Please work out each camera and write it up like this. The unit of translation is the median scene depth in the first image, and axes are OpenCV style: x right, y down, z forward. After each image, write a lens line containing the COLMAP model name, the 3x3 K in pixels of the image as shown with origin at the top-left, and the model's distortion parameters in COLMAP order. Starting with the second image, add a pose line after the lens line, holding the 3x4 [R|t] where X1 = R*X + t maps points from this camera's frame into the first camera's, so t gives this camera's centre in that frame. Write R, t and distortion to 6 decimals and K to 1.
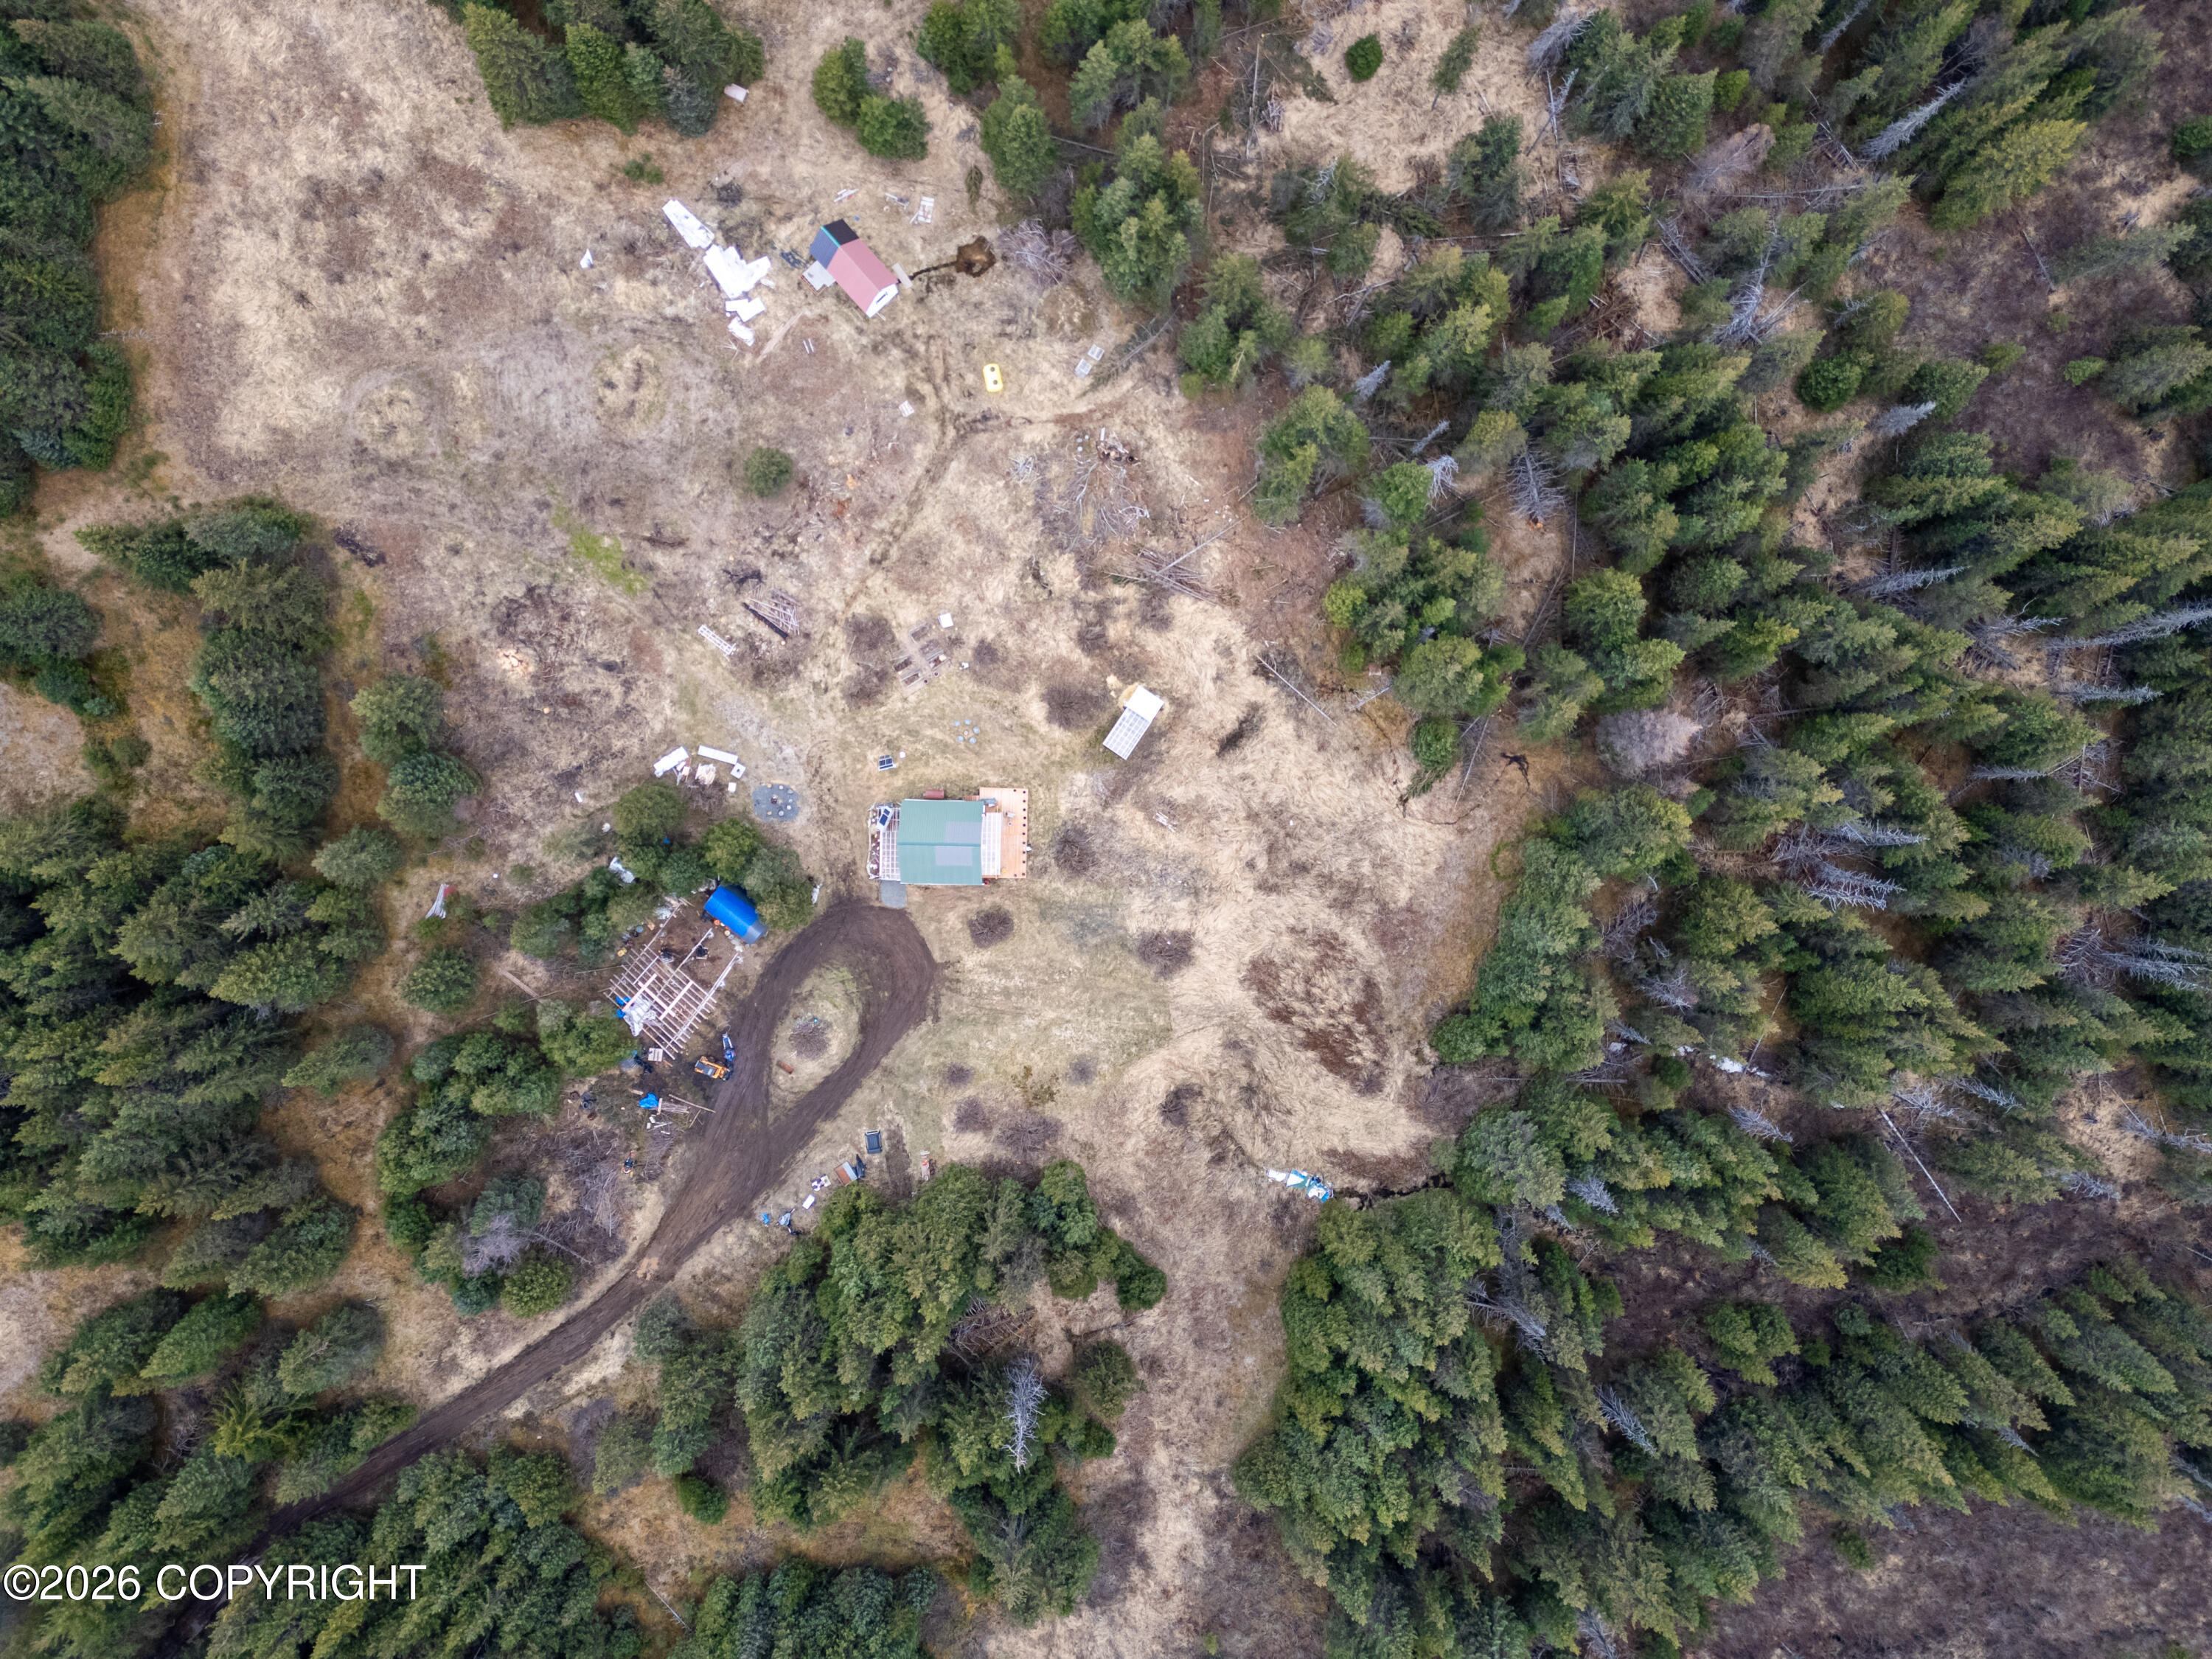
lens RADIAL K [[1633.5, 0, 1107.5], [0, 1633.5, 745.7], [0, 0, 1]] dist [0.112269, -0.110477]
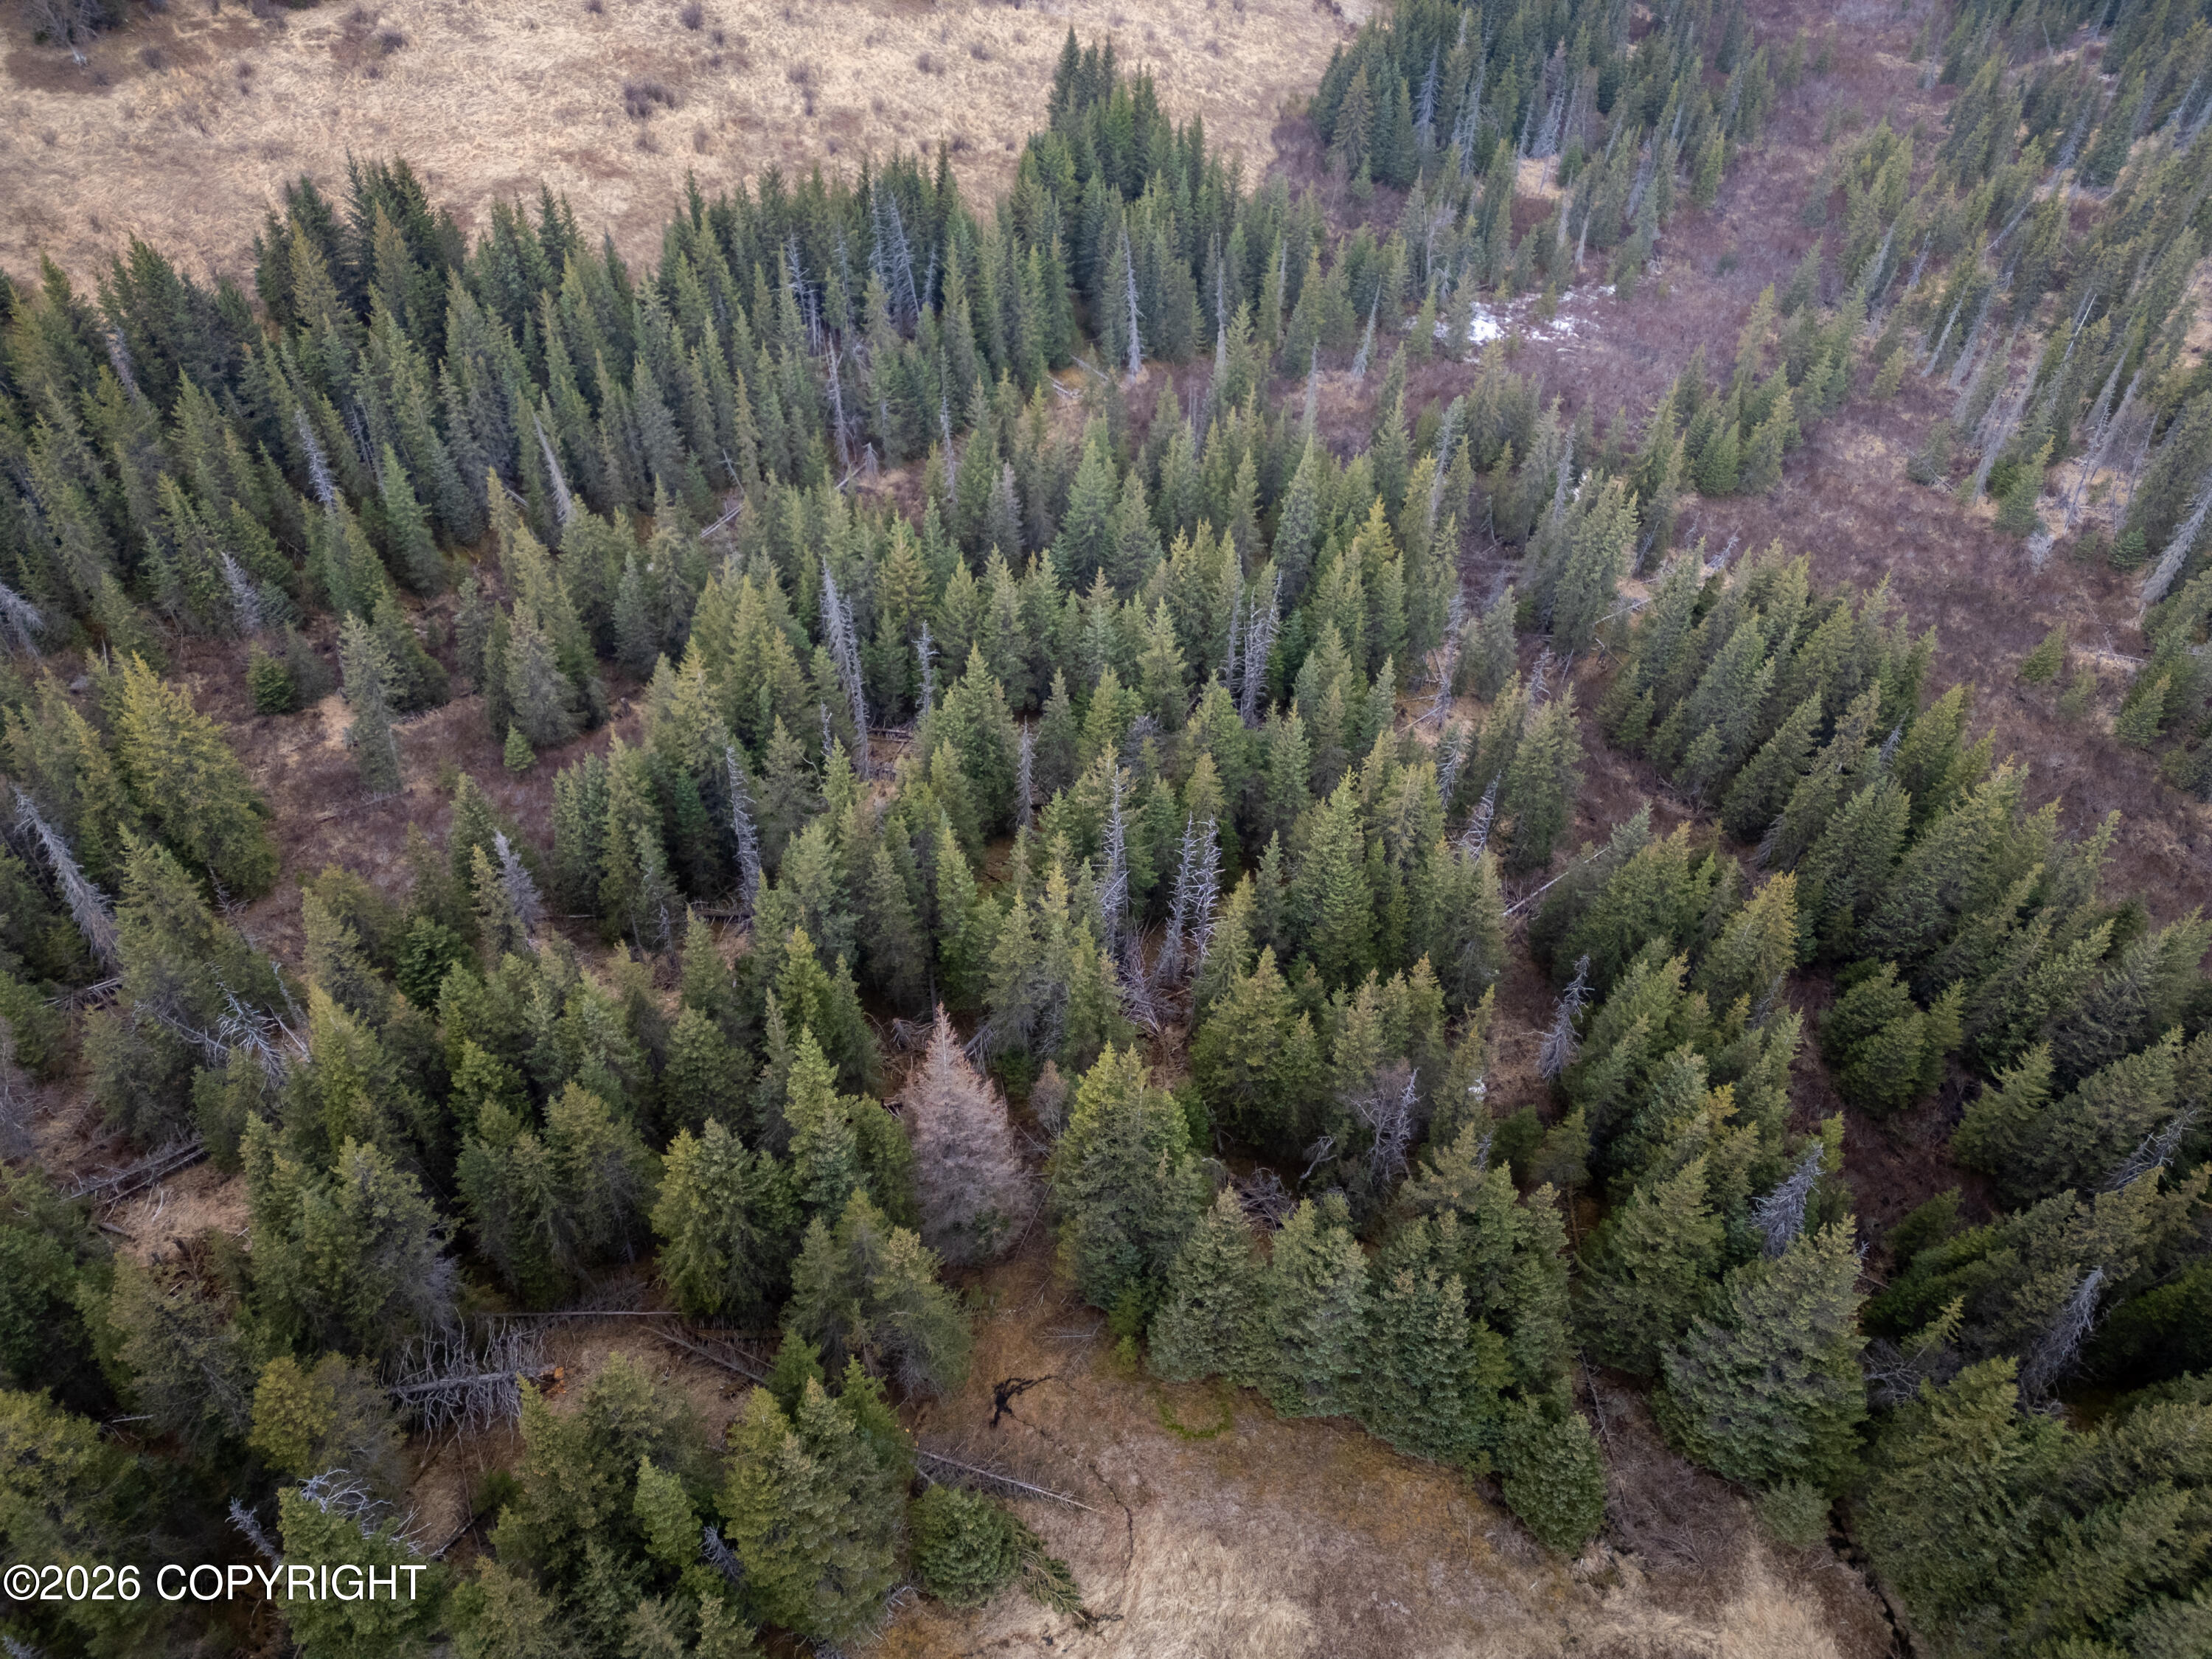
lens RADIAL K [[1633.5, 0, 1107.5], [0, 1633.5, 745.7], [0, 0, 1]] dist [0.112269, -0.110477]
pose [[-0.041468, -0.712074, 0.700879, 0.022767], [0.998415, -0.002816, 0.056211, 0.012926], [-0.038053, 0.702099, 0.711062, 0.479017]]
